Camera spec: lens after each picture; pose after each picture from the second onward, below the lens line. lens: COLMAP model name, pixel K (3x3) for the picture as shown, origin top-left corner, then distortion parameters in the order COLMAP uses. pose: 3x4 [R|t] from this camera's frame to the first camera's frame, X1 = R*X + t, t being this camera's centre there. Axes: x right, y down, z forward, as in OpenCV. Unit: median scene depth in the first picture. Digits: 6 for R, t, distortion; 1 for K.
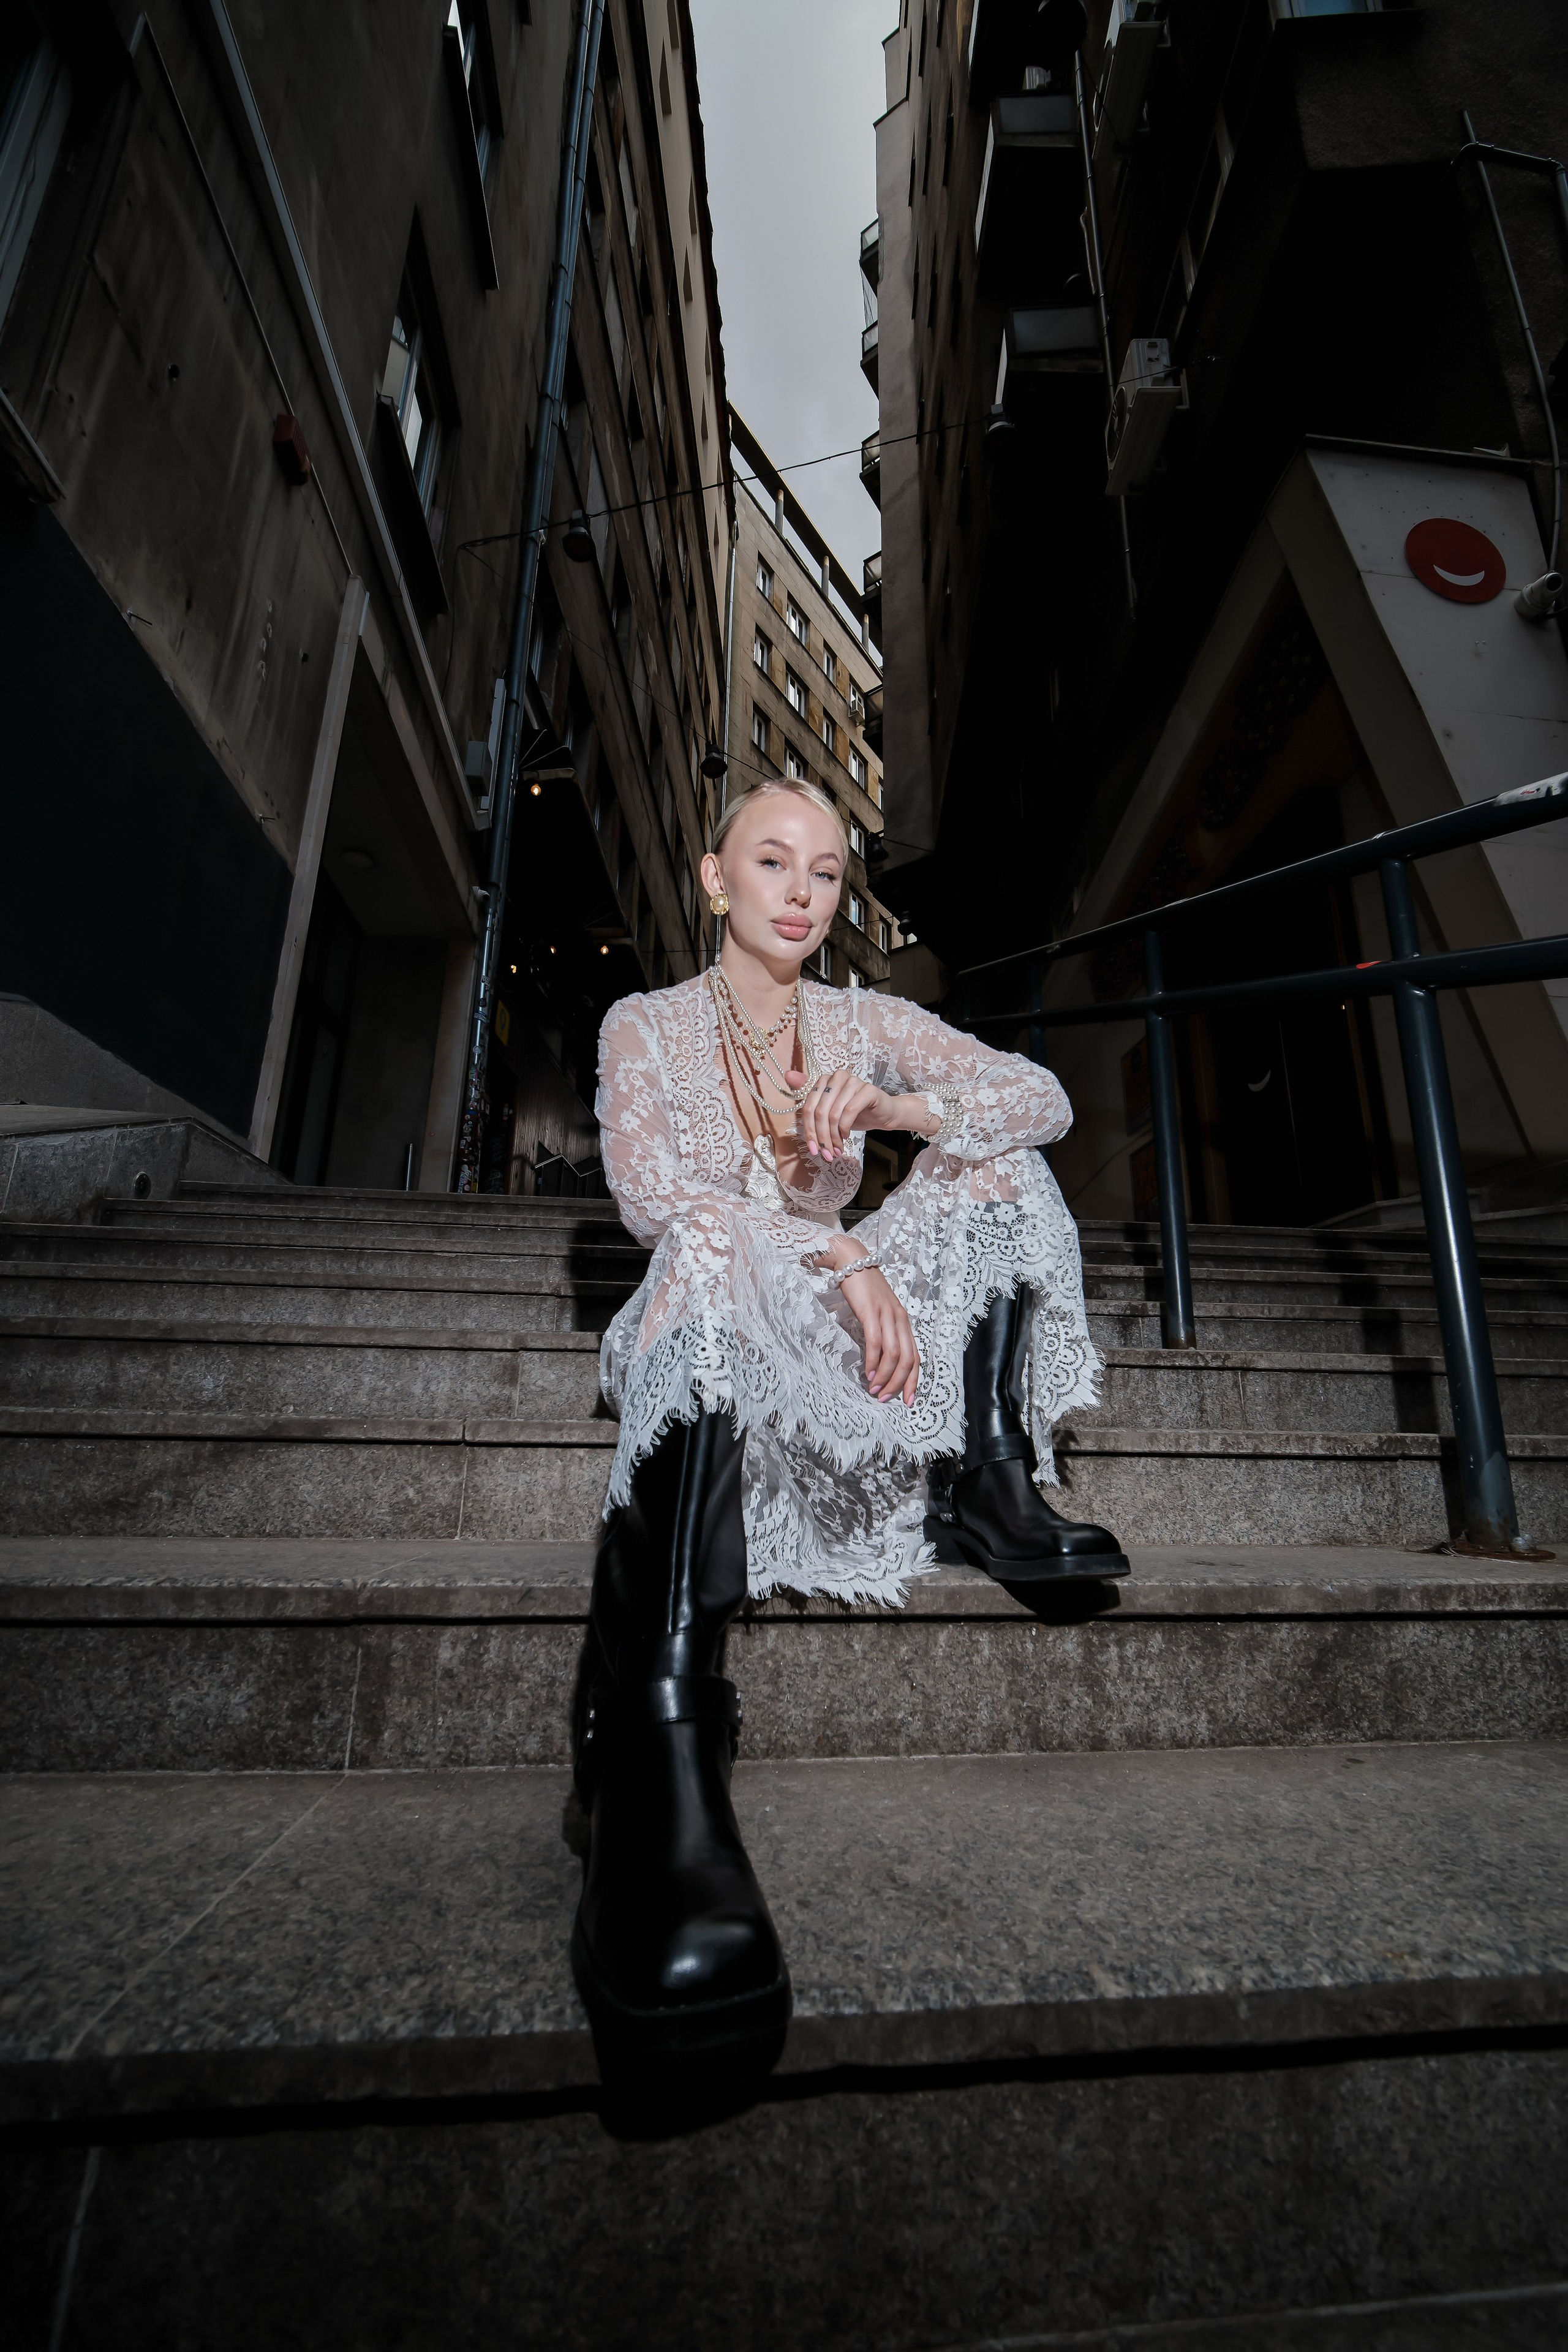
lens RADIAL K [[920.2, 0, 788.6], [0, 920.2, 1214.9], [0, 0, 1]] dist [-0.001321, -0.000582]
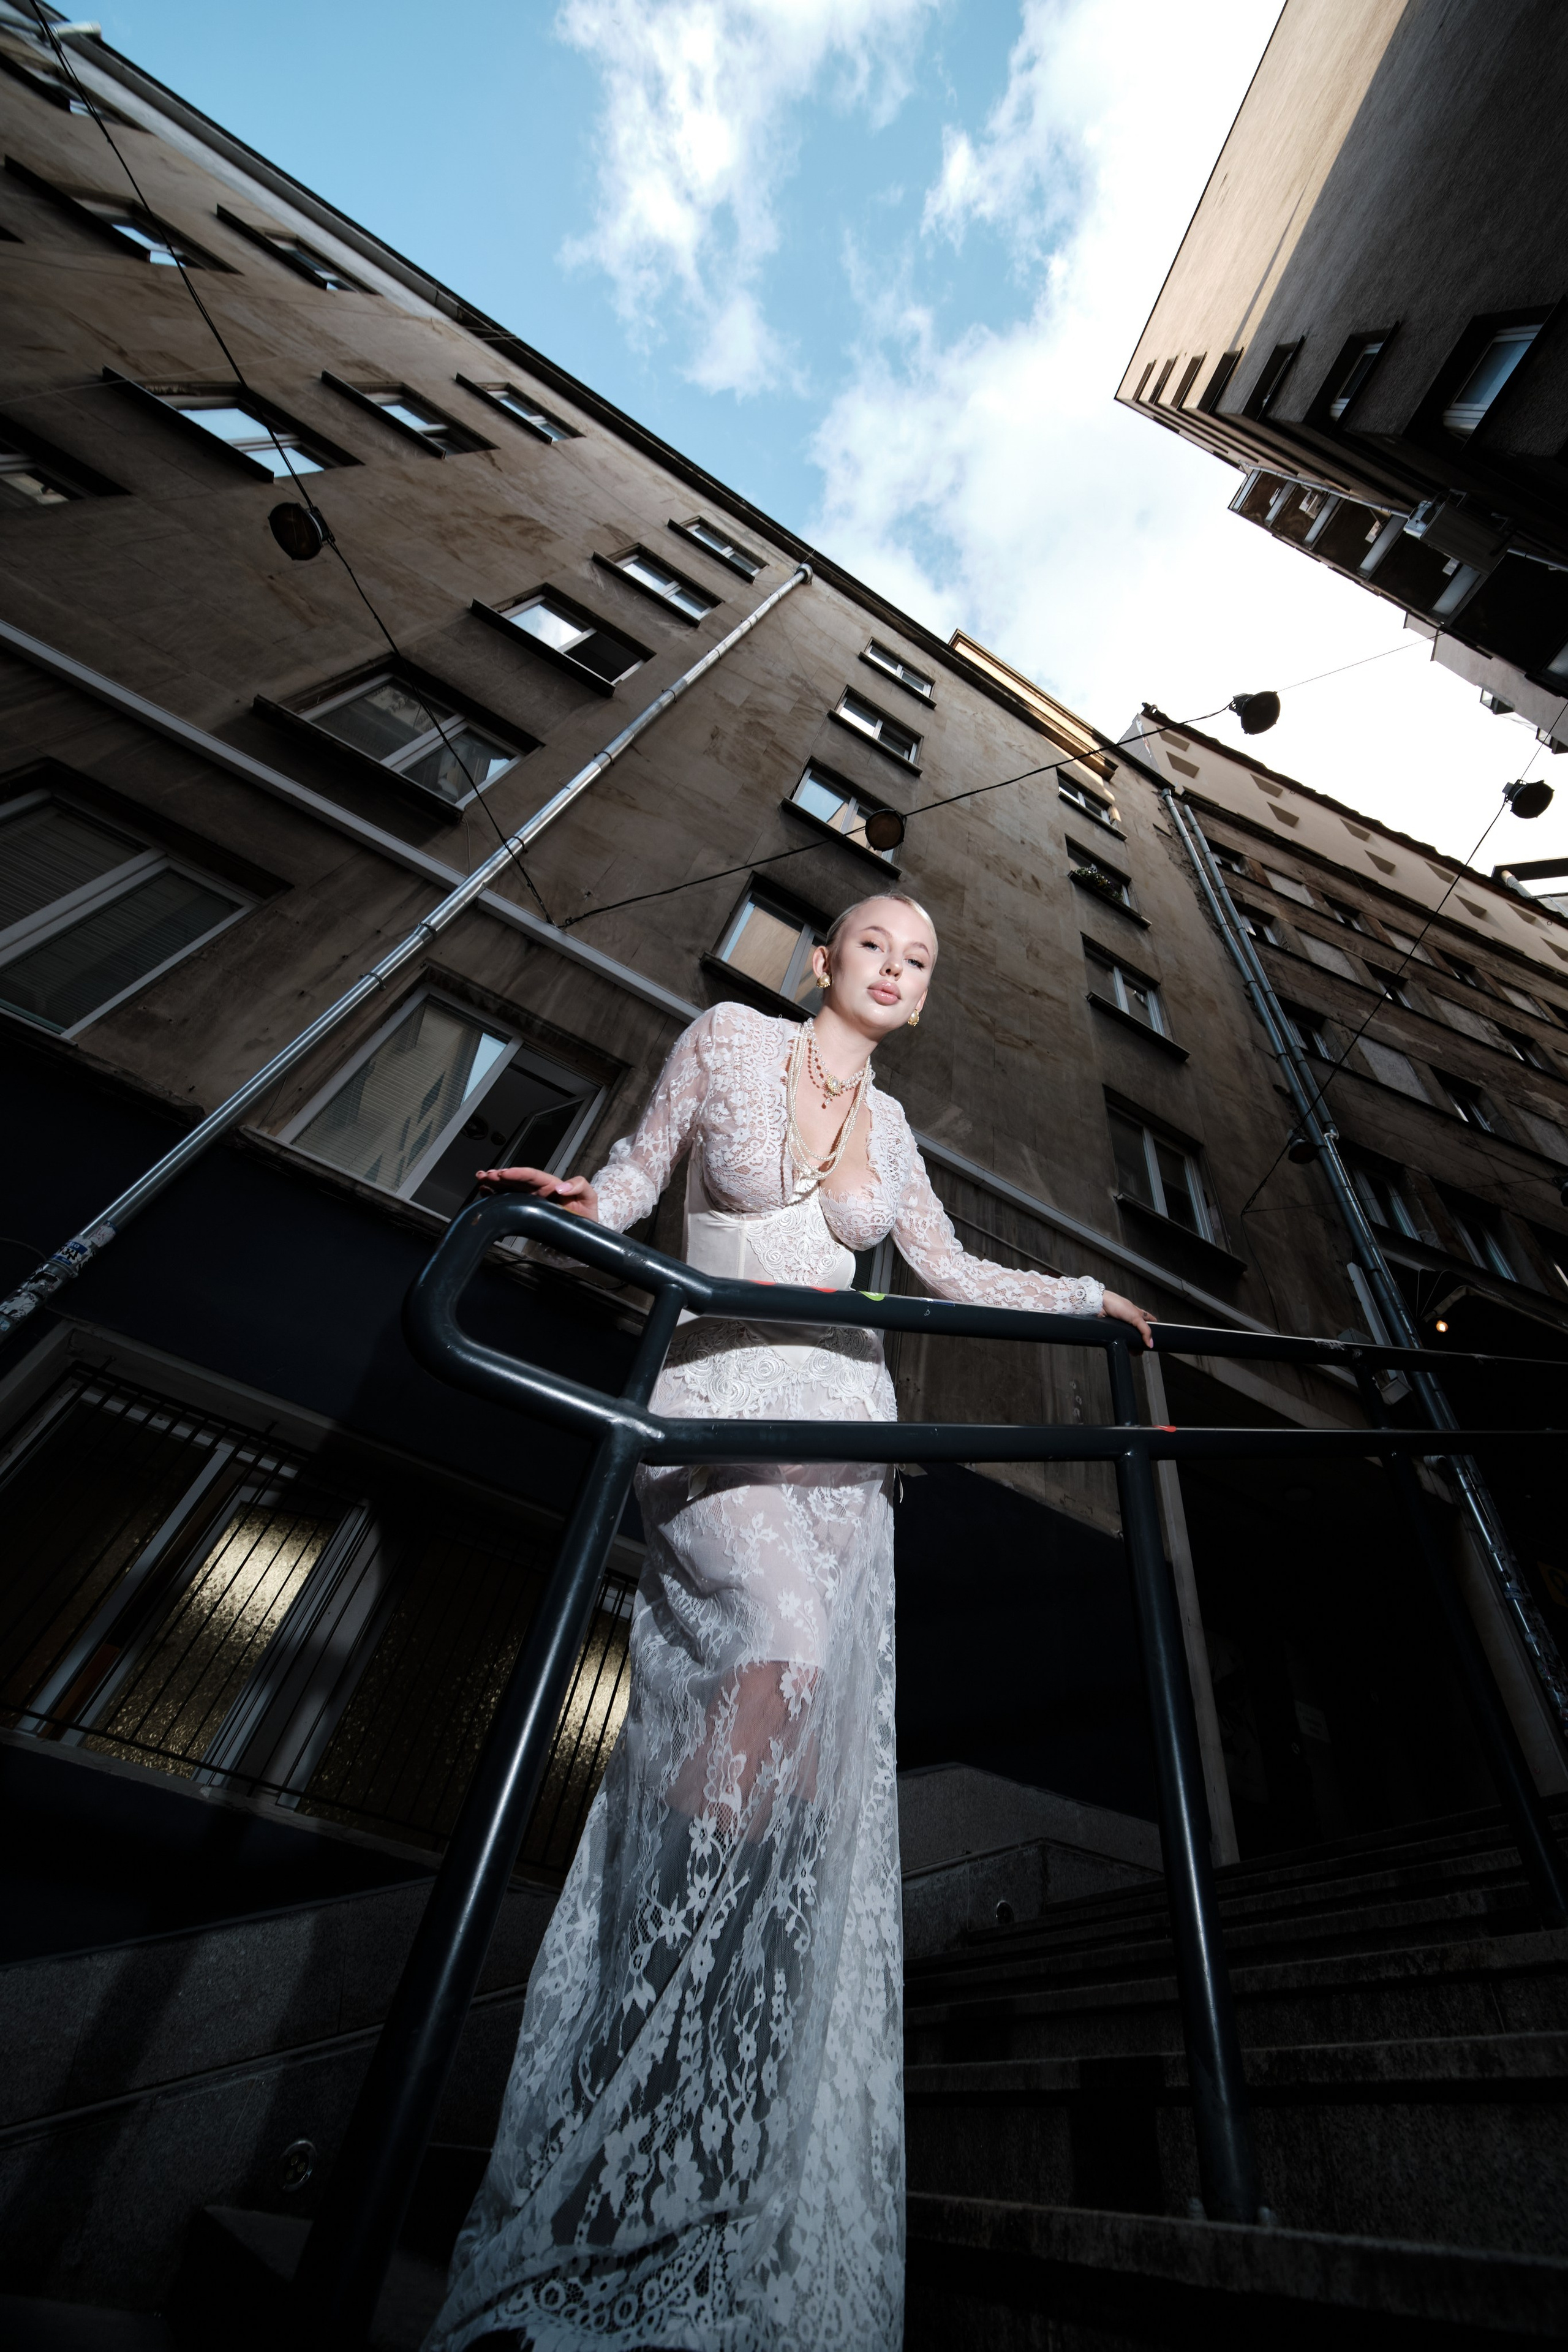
lens RADIAL K [[933.6, 0, 838.1], [0, 933.6, 1176.6], [0, 0, 1]] dist [-0.000650, -0.000143]
pose [[0.404908, -0.667174, -0.625242, 0.193195], [0.114545, 0.715430, -0.689231, 0.028708], [0.907154, 0.207457, 0.366105, 0.035710]]
